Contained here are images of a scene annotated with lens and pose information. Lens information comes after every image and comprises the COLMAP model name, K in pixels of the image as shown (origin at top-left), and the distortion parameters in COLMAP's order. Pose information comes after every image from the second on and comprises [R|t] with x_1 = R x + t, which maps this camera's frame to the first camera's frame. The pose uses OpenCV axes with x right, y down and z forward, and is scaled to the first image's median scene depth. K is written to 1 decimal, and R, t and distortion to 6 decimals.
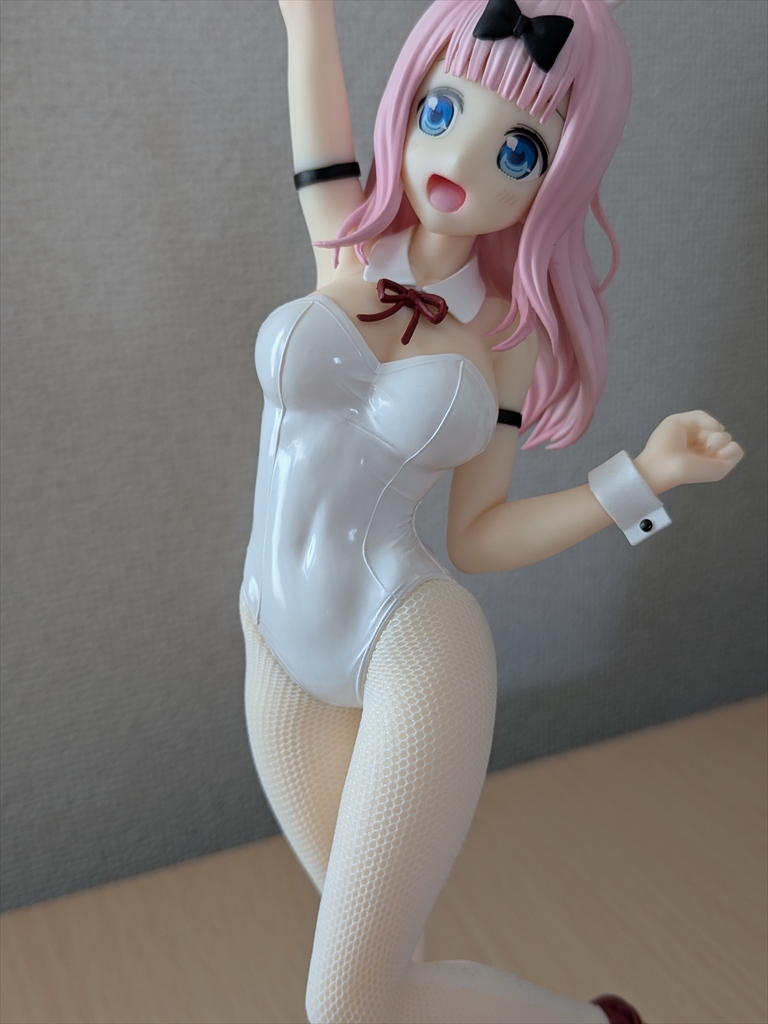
lens RADIAL K [[1034.0, 0, 403.4], [0, 1034.0, 517.6], [0, 0, 1]] dist [-0.002706, 0.000000]
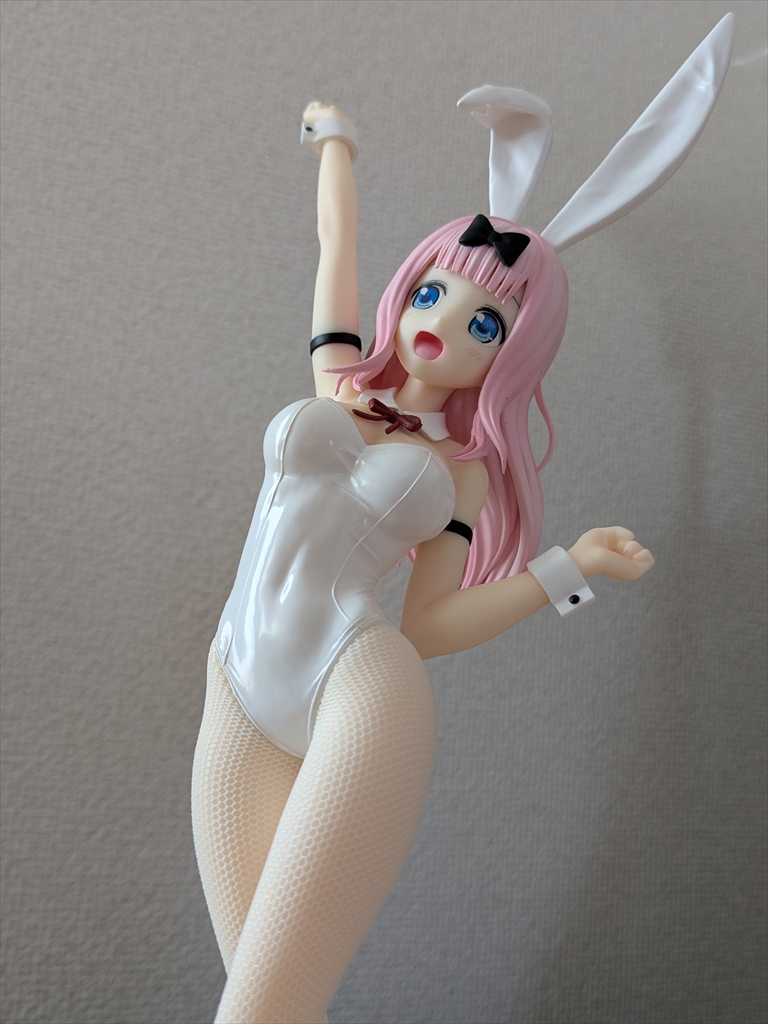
lens RADIAL K [[1034.0, 0, 383.4], [0, 1034.0, 502.1], [0, 0, 1]] dist [-0.002706, 0.000000]
pose [[0.991843, 0.124879, 0.025539, -0.024197], [-0.098566, 0.878469, -0.467523, 0.475432], [-0.080819, 0.461192, 0.883612, -0.072253]]
